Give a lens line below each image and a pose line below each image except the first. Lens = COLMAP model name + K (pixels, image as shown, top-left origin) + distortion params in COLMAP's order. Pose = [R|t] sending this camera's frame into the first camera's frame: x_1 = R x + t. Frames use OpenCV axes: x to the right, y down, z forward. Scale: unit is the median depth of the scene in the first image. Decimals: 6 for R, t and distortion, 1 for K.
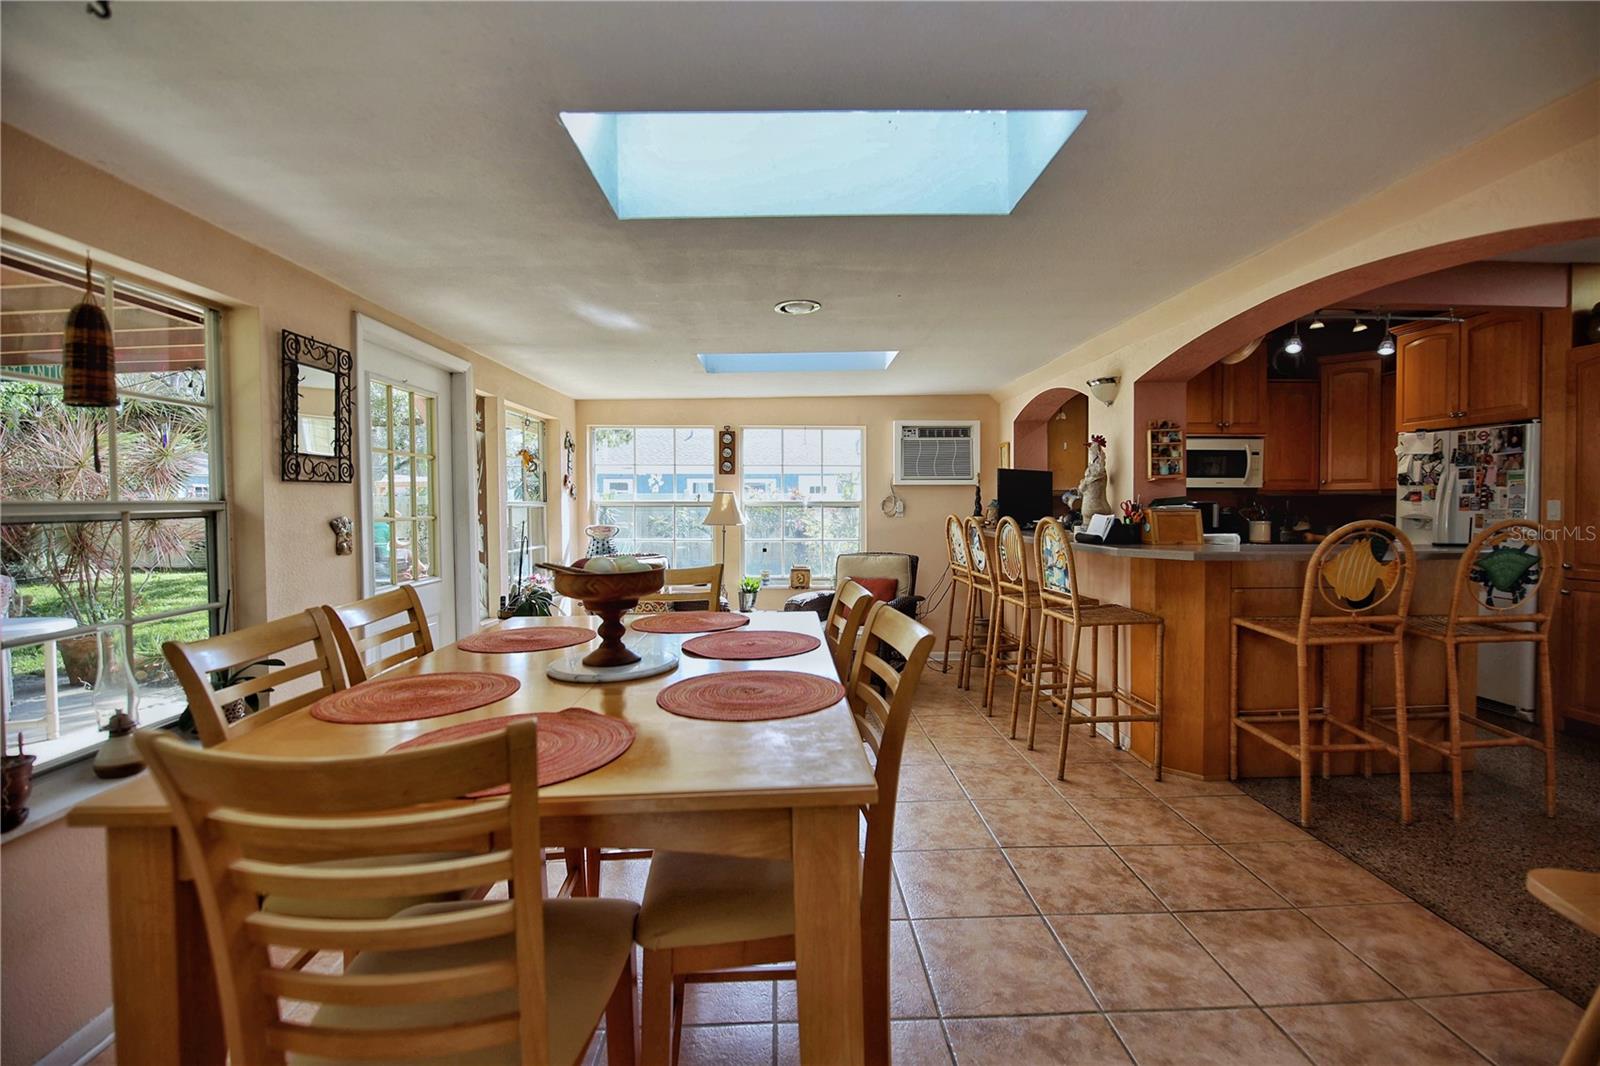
lens RADIAL K [[684.0, 0, 812.6], [0, 684.0, 518.0], [0, 0, 1]] dist [-0.006496, -0.006137]
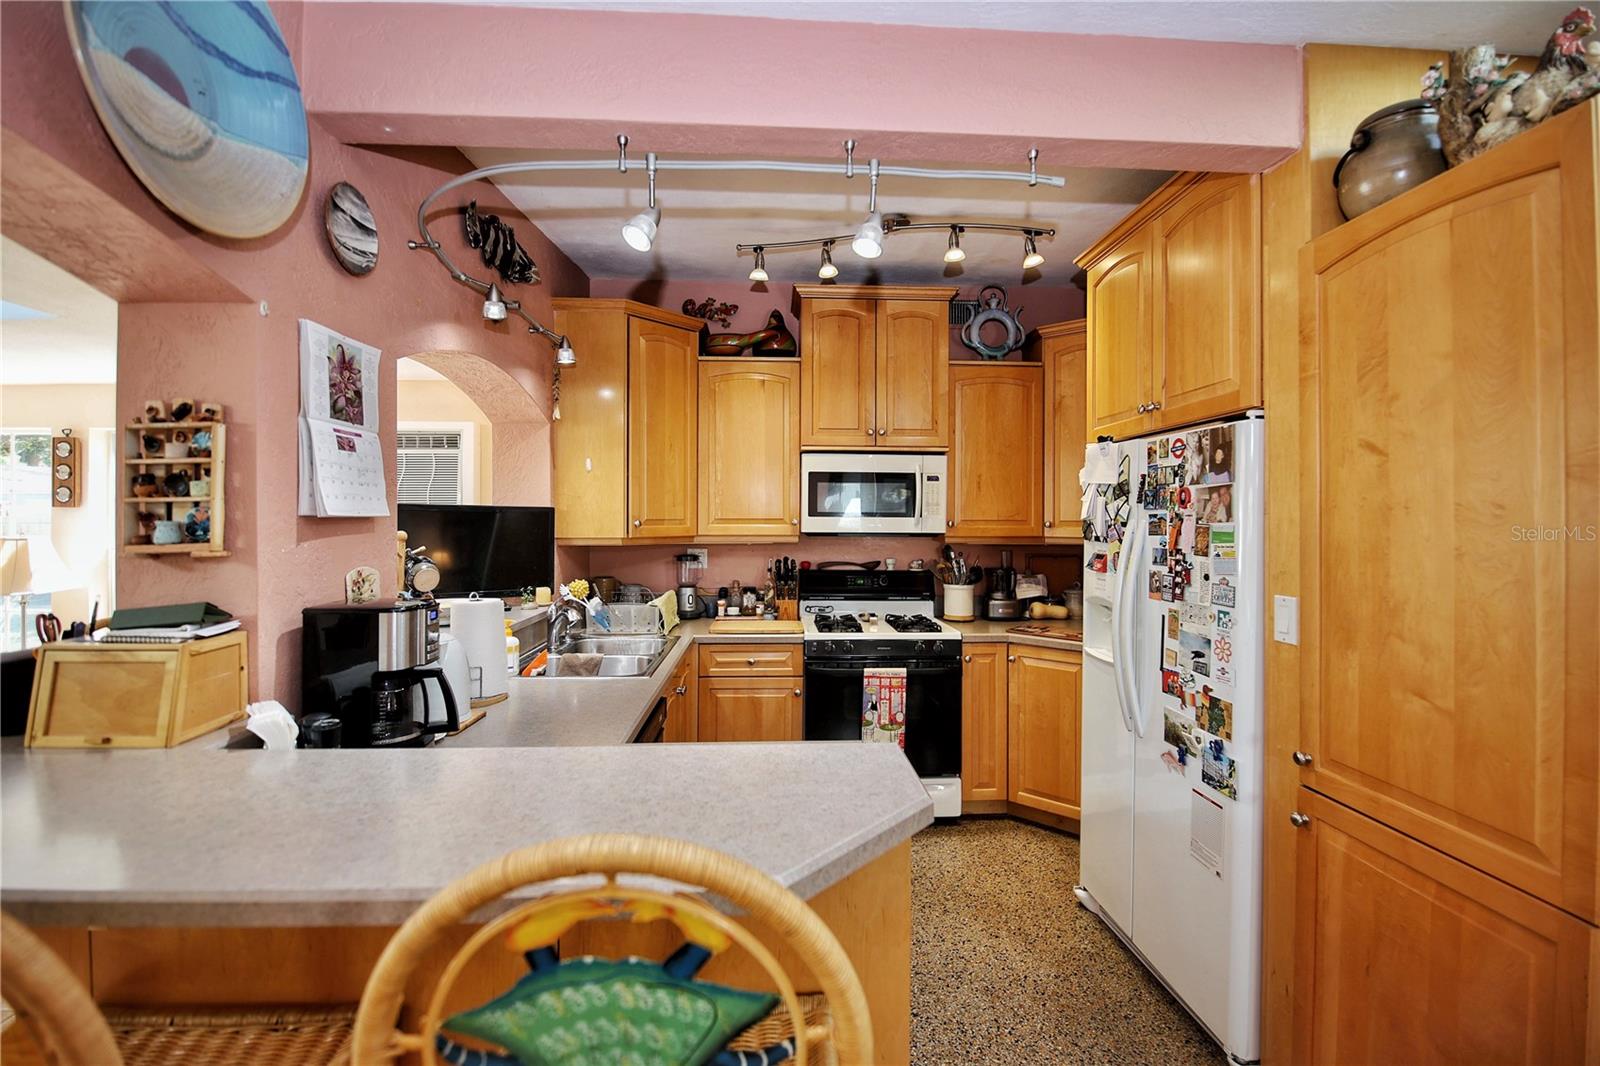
lens RADIAL K [[684.0, 0, 803.6], [0, 684.0, 519.4], [0, 0, 1]] dist [-0.006496, -0.006137]
pose [[0.999961, 0.007110, 0.005182, 0.708234], [-0.006993, 0.999727, -0.022292, -0.056965], [-0.005339, 0.022255, 0.999738, 0.503720]]
